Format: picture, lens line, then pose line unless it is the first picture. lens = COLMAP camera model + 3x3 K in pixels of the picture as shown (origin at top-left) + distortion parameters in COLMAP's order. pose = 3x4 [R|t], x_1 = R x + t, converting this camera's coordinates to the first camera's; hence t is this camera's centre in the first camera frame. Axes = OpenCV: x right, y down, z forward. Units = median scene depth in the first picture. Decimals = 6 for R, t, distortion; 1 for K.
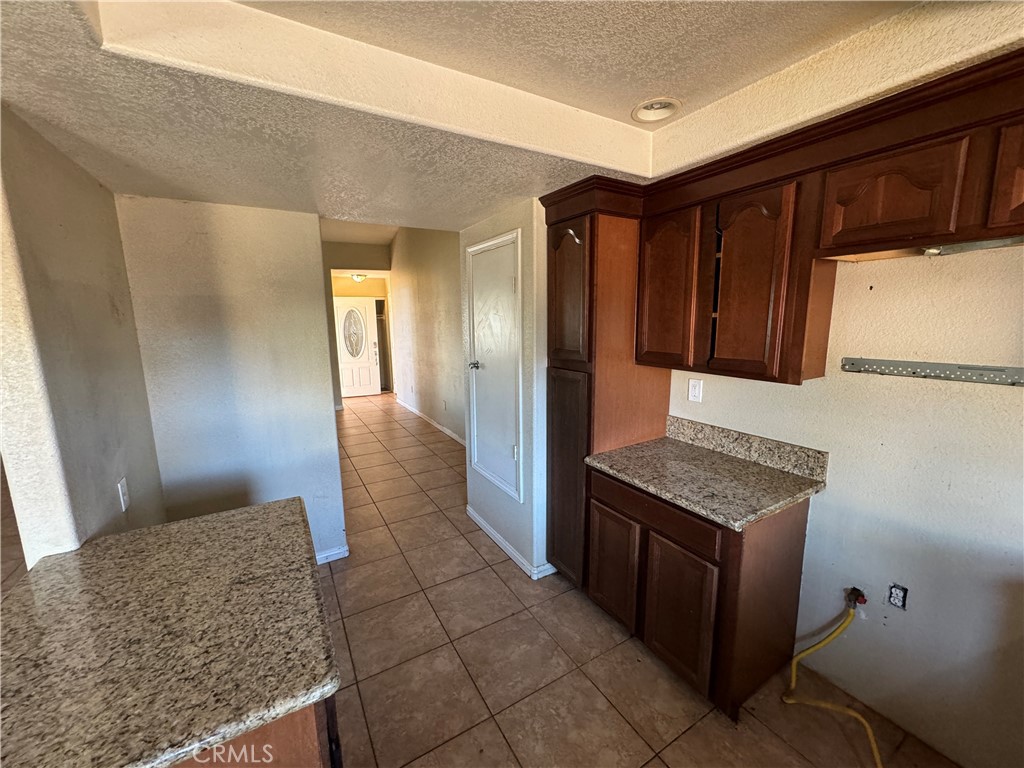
lens RADIAL K [[410.6, 0, 511.2], [0, 410.6, 380.4], [0, 0, 1]] dist [0.003160, 0.000130]
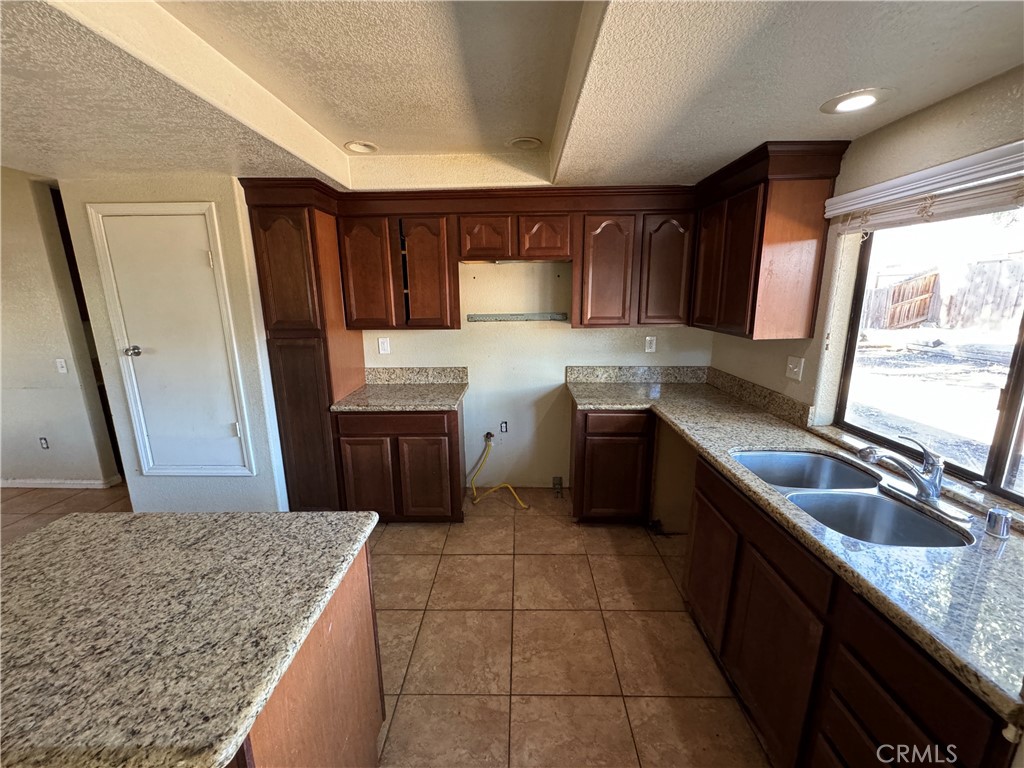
lens RADIAL K [[414.0, 0, 514.3], [0, 414.0, 380.6], [0, 0, 1]] dist [-0.001068, 0.000191]
pose [[0.520861, -0.168951, 0.836755, -0.664416], [0.134700, 0.984205, 0.114875, 0.048823], [-0.842947, 0.052877, 0.535392, -0.164527]]
